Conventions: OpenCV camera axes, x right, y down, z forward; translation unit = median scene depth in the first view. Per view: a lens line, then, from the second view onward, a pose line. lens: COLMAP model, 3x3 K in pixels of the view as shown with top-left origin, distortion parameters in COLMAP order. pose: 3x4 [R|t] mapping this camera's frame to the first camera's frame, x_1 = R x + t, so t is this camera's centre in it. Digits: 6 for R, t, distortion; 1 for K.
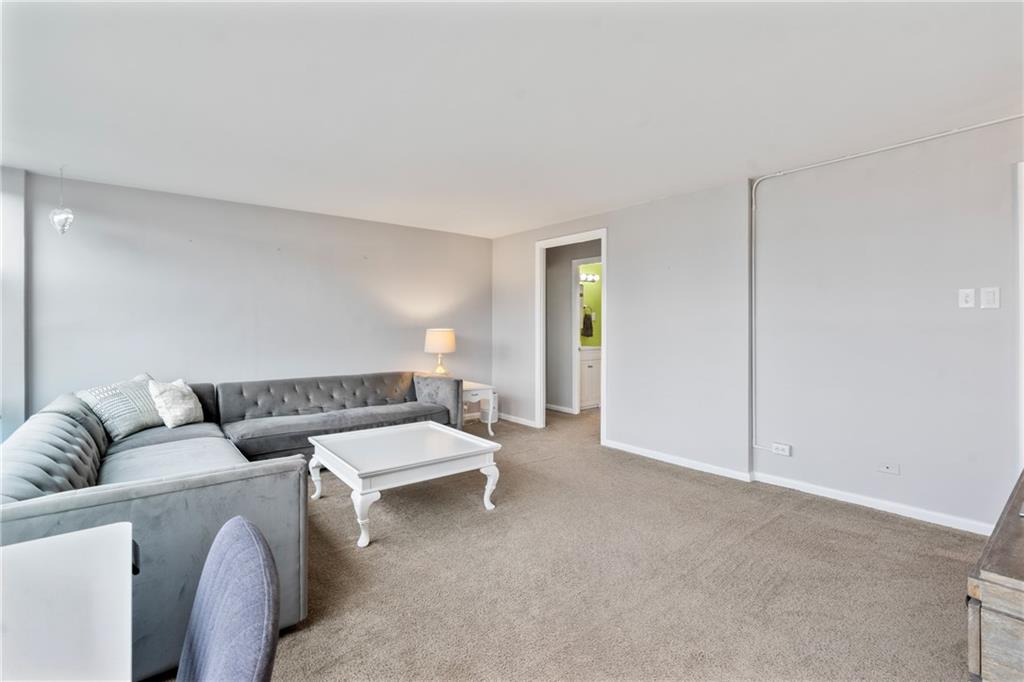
lens RADIAL K [[485.6, 0, 512.5], [0, 485.6, 323.4], [0, 0, 1]] dist [-0.002522, -0.000683]
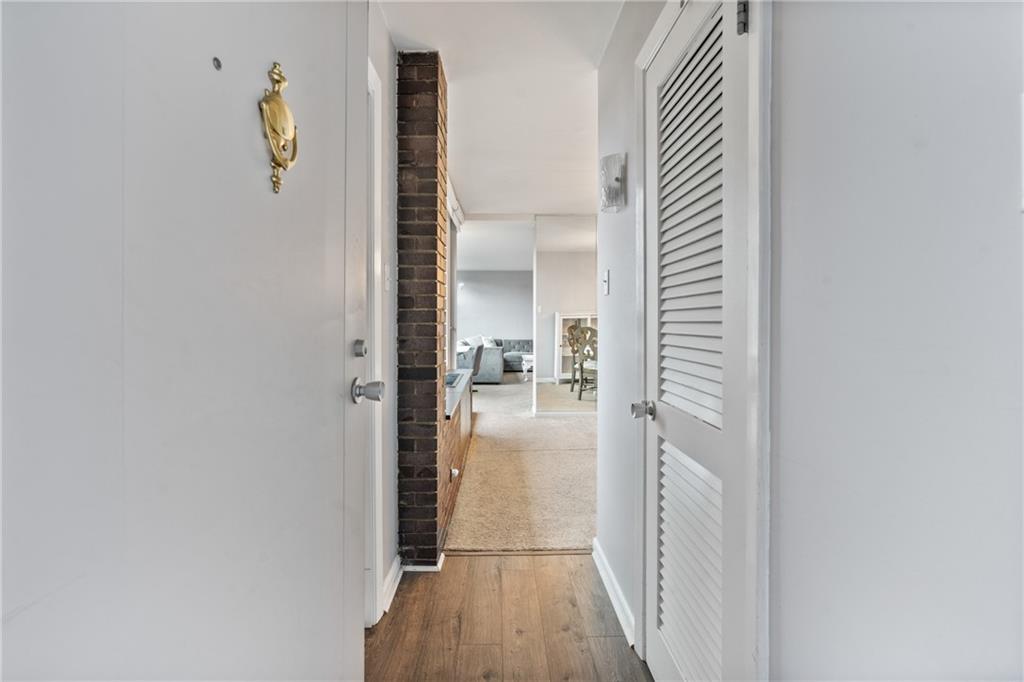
lens RADIAL K [[485.6, 0, 512.5], [0, 485.6, 323.4], [0, 0, 1]] dist [-0.002522, -0.000683]
pose [[0.804998, 0.009338, -0.593203, 1.172228], [-0.006169, 0.999954, 0.007369, 0.016685], [0.593245, -0.002273, 0.805019, -1.295230]]
